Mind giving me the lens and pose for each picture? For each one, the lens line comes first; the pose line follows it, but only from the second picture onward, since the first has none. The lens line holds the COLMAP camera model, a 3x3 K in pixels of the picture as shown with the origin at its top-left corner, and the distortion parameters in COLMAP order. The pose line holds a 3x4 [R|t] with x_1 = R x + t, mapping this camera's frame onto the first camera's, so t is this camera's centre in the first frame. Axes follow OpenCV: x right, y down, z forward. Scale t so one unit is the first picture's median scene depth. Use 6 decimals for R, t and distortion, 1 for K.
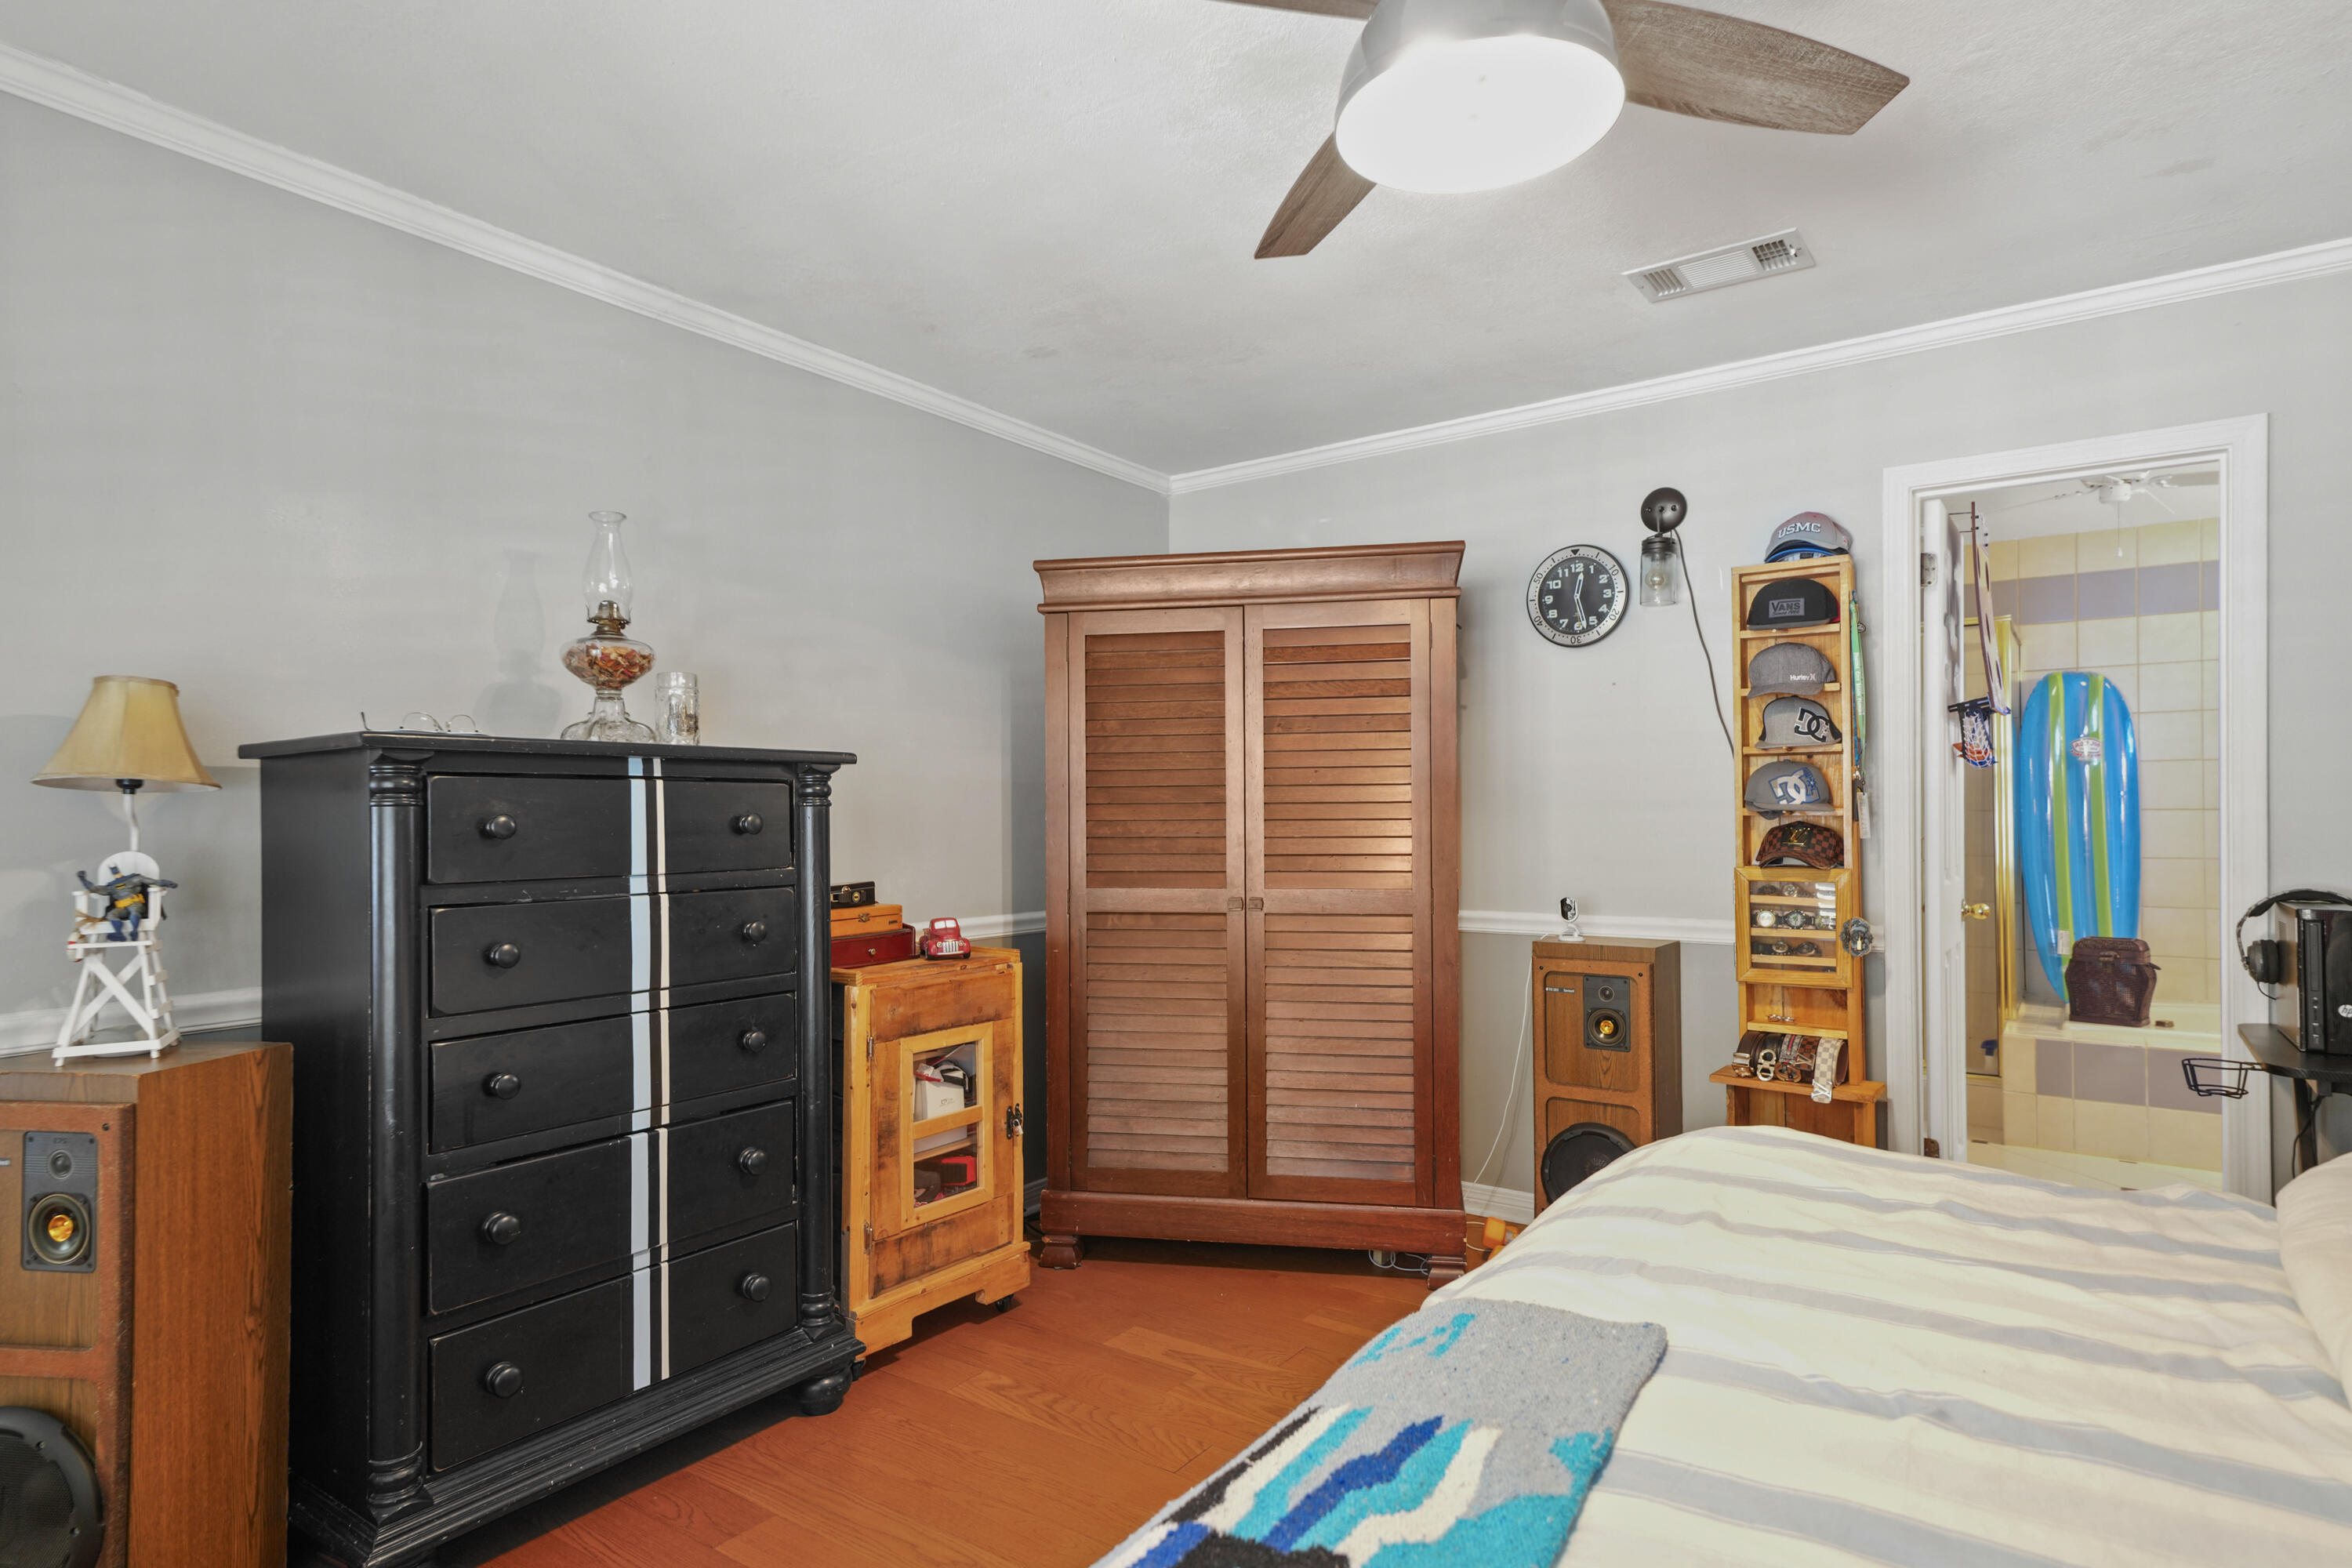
lens RADIAL K [[1289.1, 0, 1188.3], [0, 1289.1, 795.9], [0, 0, 1]] dist [-0.000856, 0.011247]
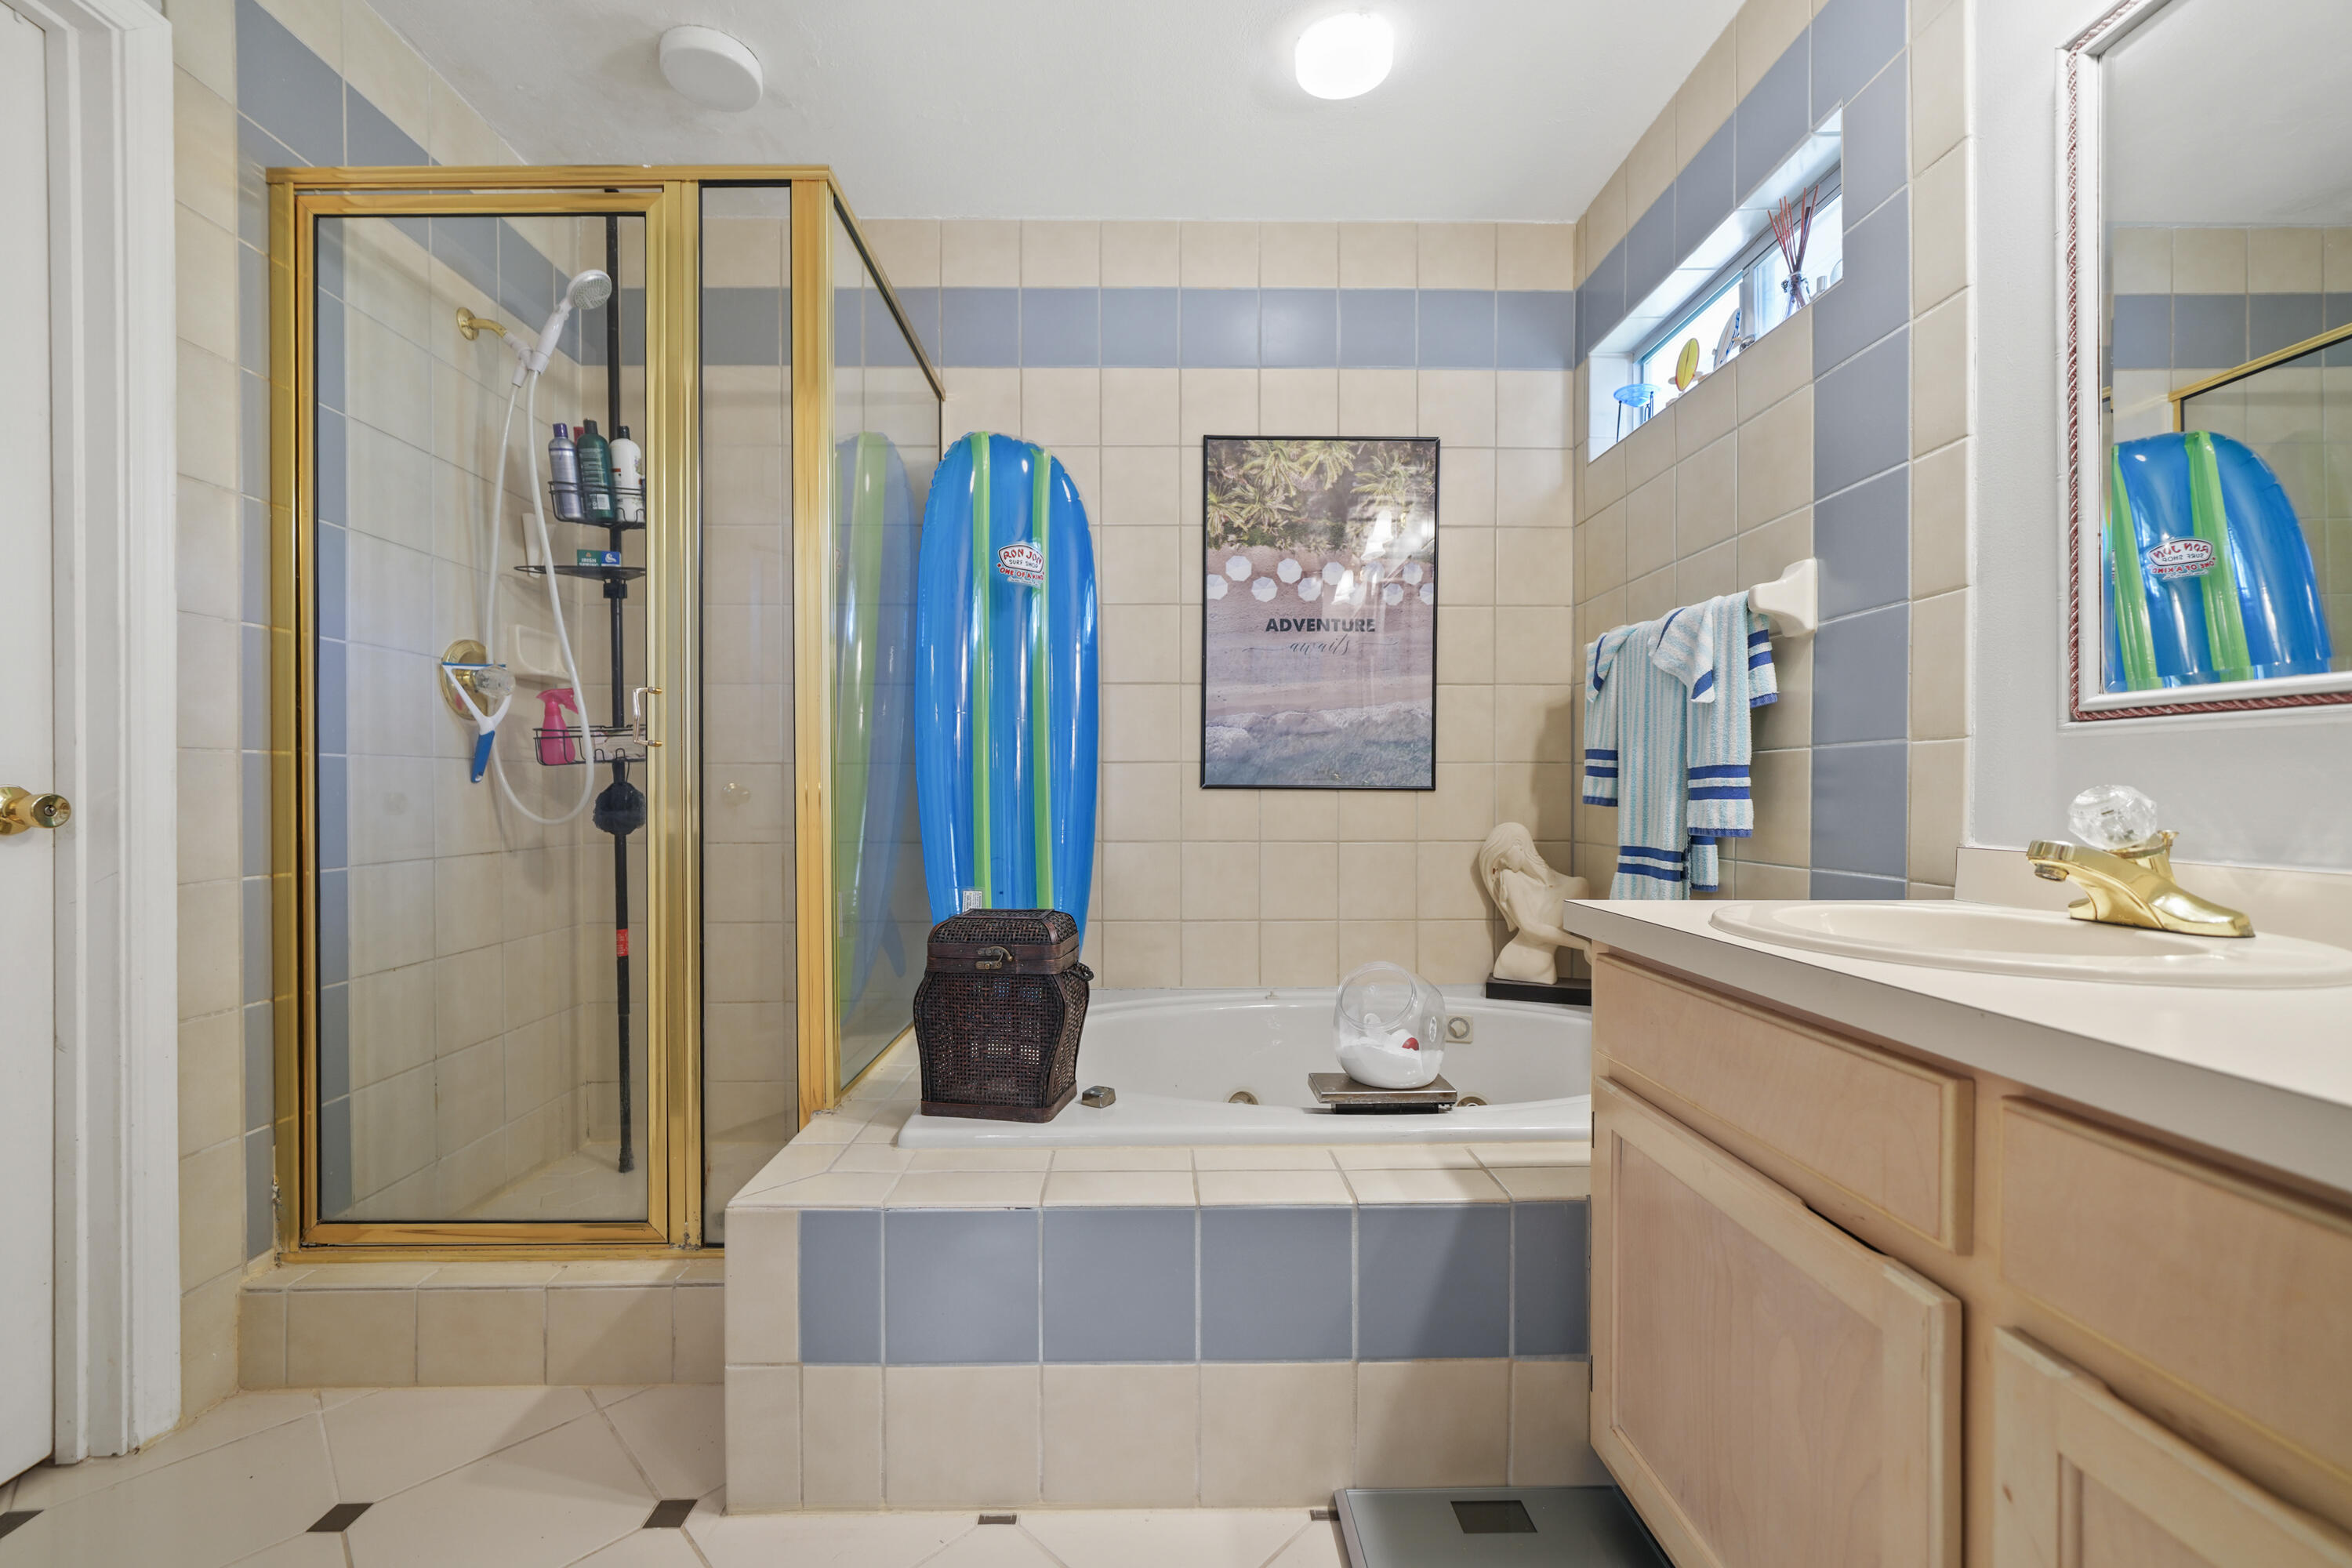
lens RADIAL K [[938.9, 0, 1171.1], [0, 938.9, 789.3], [0, 0, 1]] dist [-0.009322, -0.000049]
pose [[0.807067, 0.004420, 0.590443, 0.799863], [-0.010302, 0.999925, 0.006596, 0.090963], [-0.590370, -0.011406, 0.807052, 0.993764]]
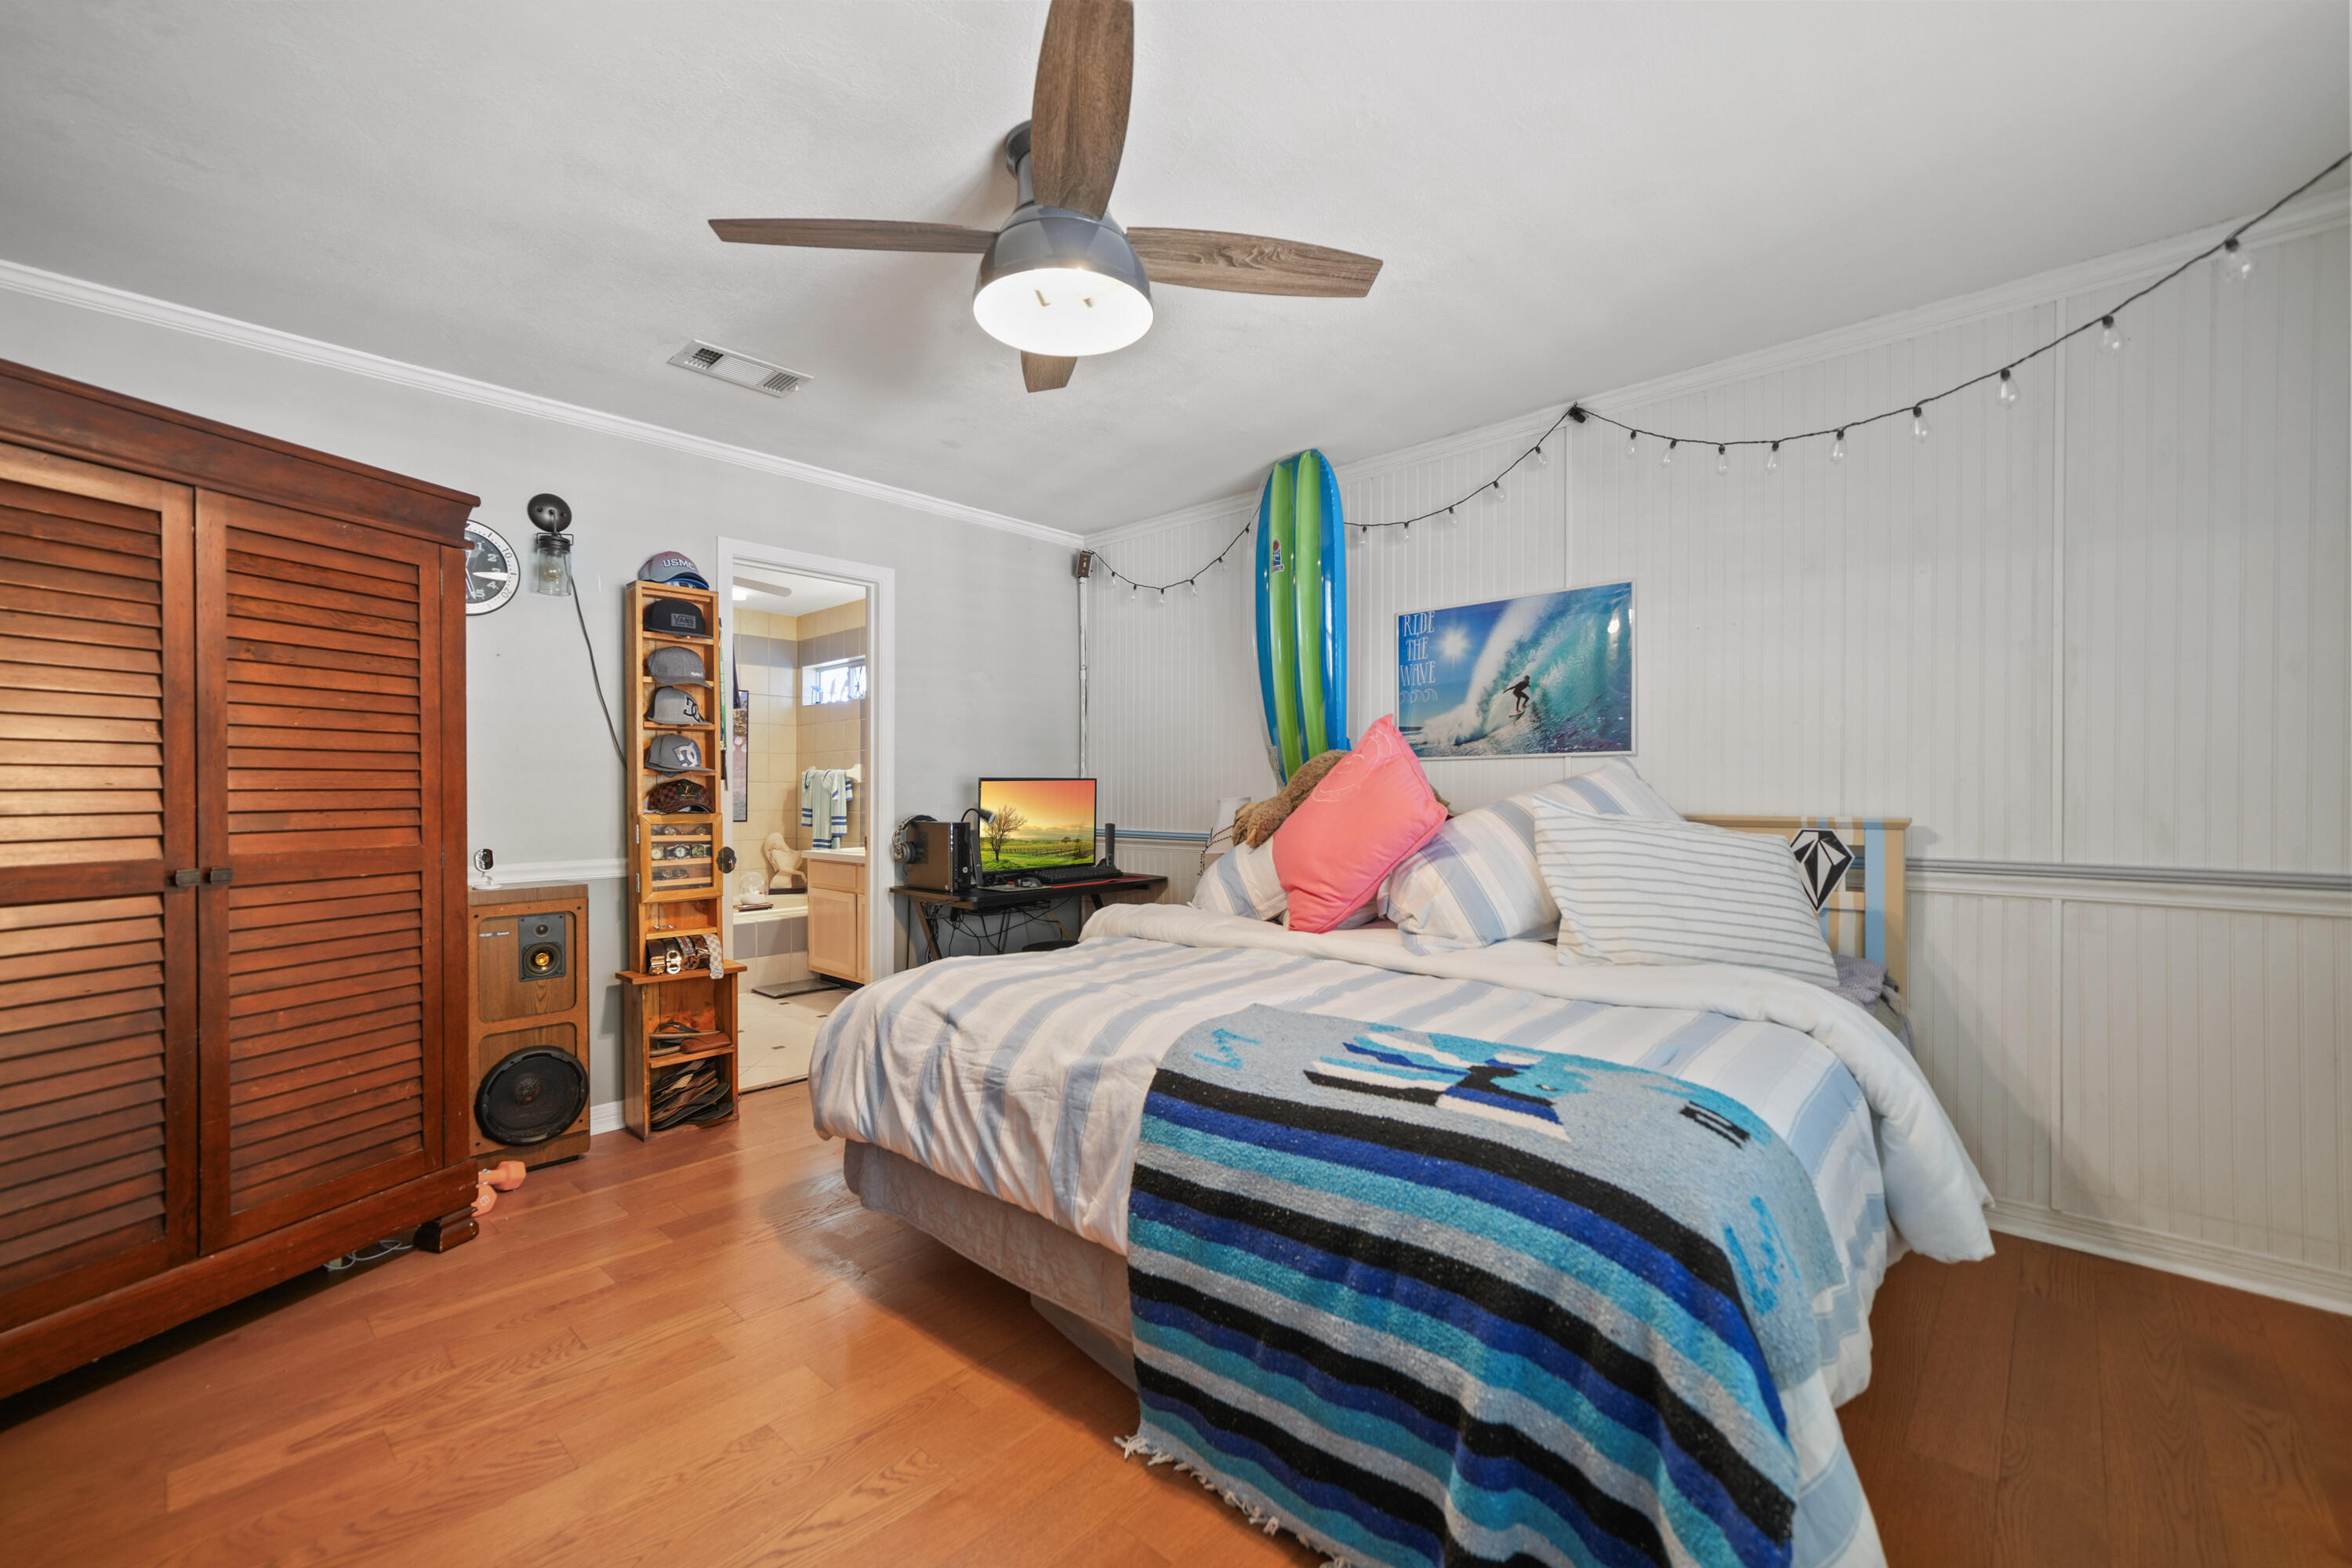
lens RADIAL K [[938.9, 0, 1171.1], [0, 938.9, 789.3], [0, 0, 1]] dist [-0.009322, -0.000049]
pose [[0.122210, 0.005314, 0.992490, -0.421626], [-0.007700, 0.999961, -0.004405, 0.029327], [-0.992474, -0.007104, 0.122246, 0.350628]]
